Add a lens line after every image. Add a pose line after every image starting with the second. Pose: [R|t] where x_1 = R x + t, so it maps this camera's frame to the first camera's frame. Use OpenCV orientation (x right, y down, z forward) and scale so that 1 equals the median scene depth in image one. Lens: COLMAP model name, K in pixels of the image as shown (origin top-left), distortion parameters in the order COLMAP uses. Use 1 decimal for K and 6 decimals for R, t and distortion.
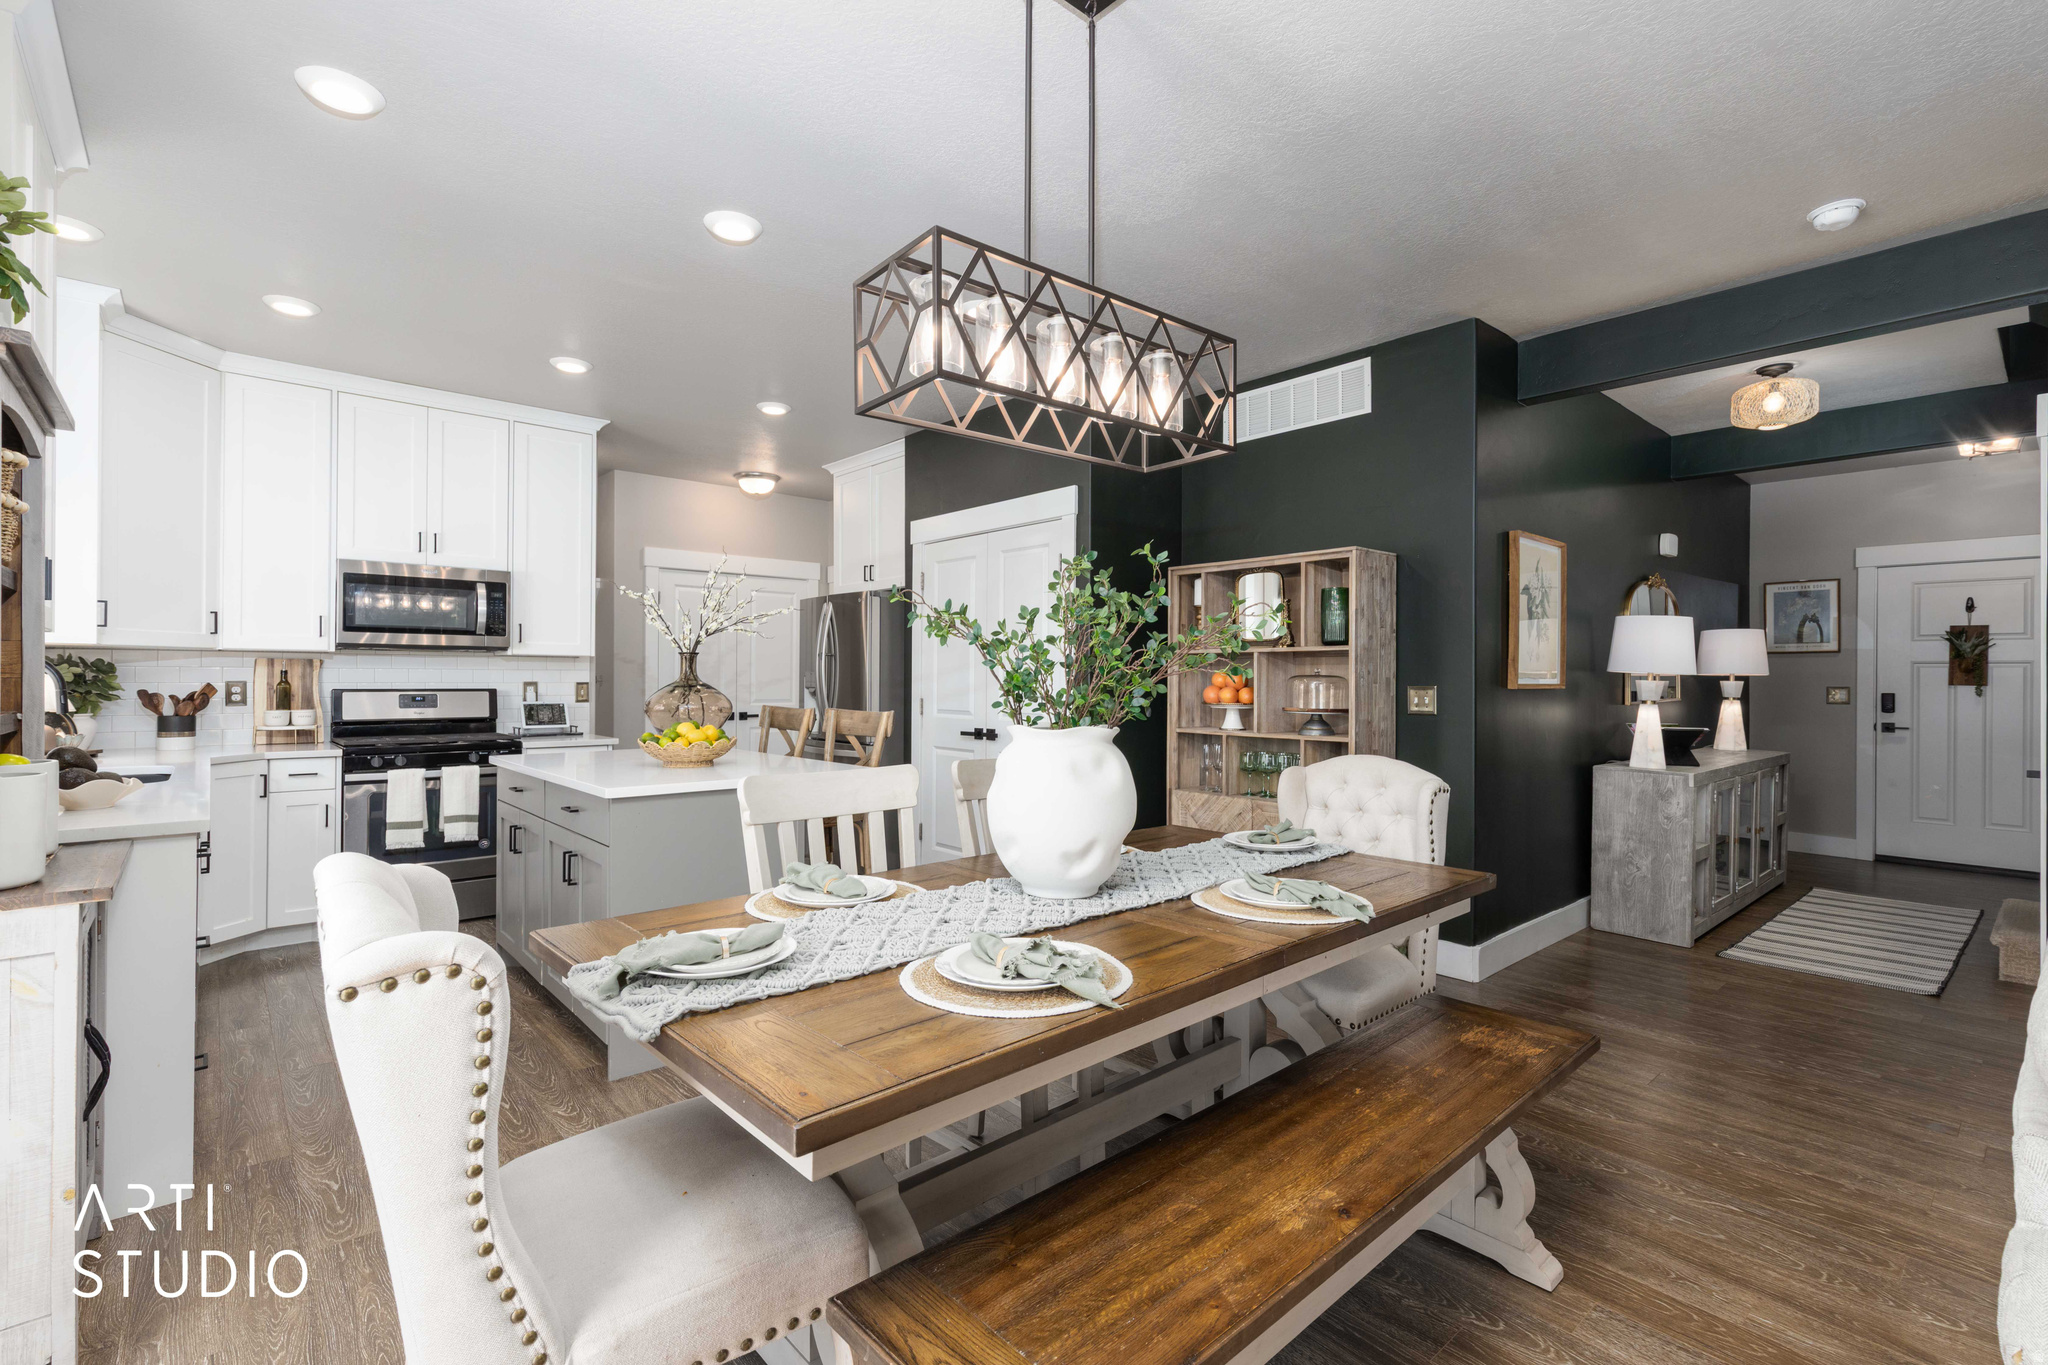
lens RADIAL K [[924.8, 0, 1026.8], [0, 924.8, 678.8], [0, 0, 1]] dist [-0.000102, -0.000085]
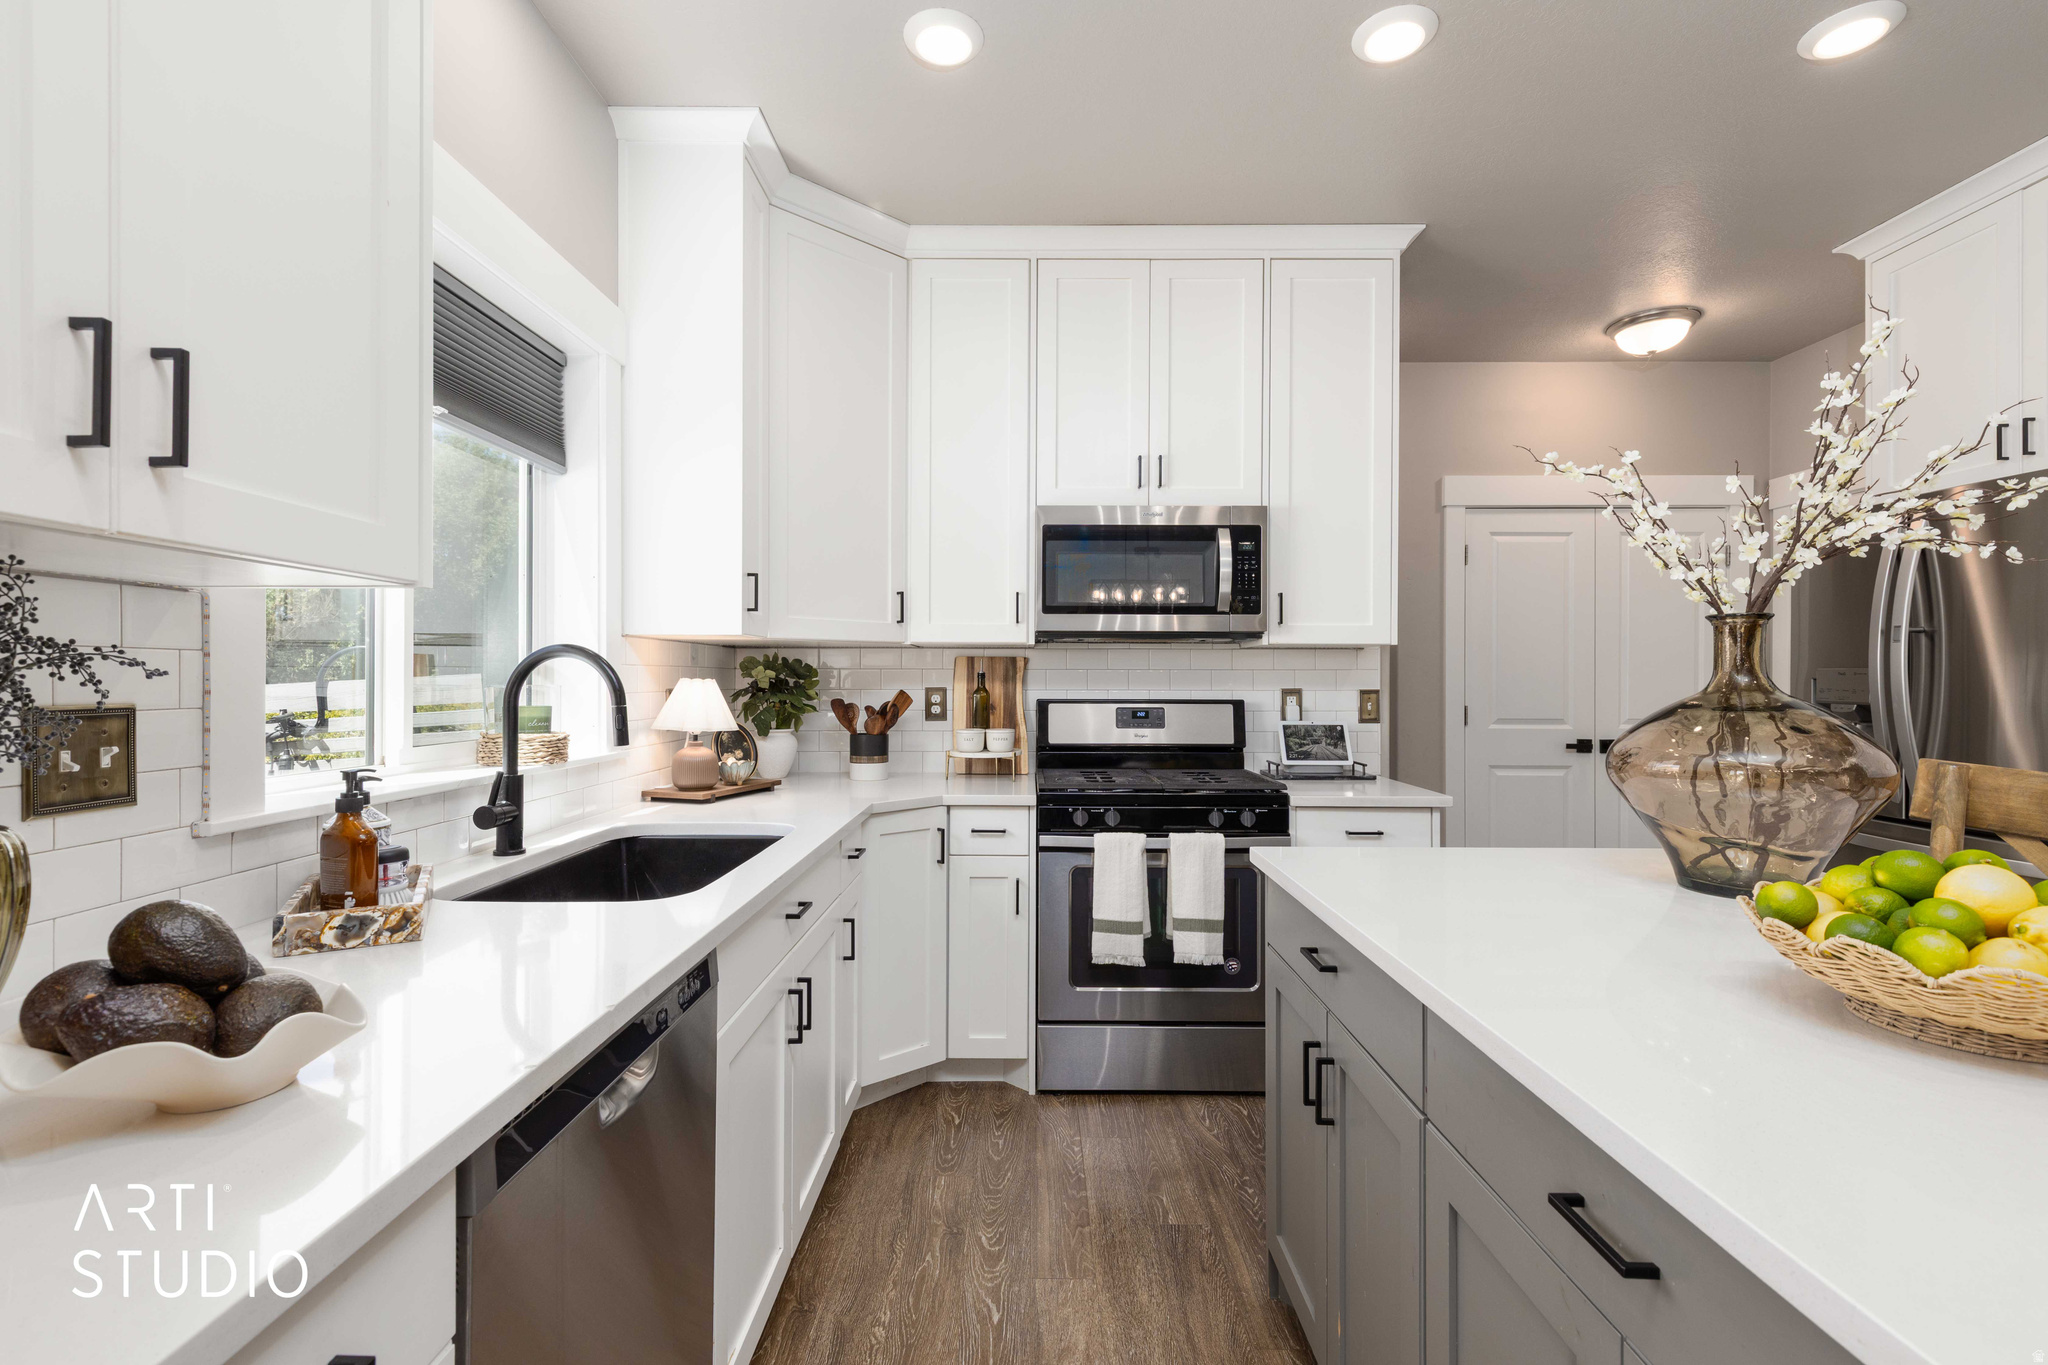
lens RADIAL K [[924.8, 0, 1026.8], [0, 924.8, 678.8], [0, 0, 1]] dist [-0.000102, -0.000085]
pose [[0.751137, -0.003351, -0.660138, -0.302531], [0.001620, 0.999993, -0.003232, -0.002308], [0.660144, 0.001358, 0.751137, 0.482994]]
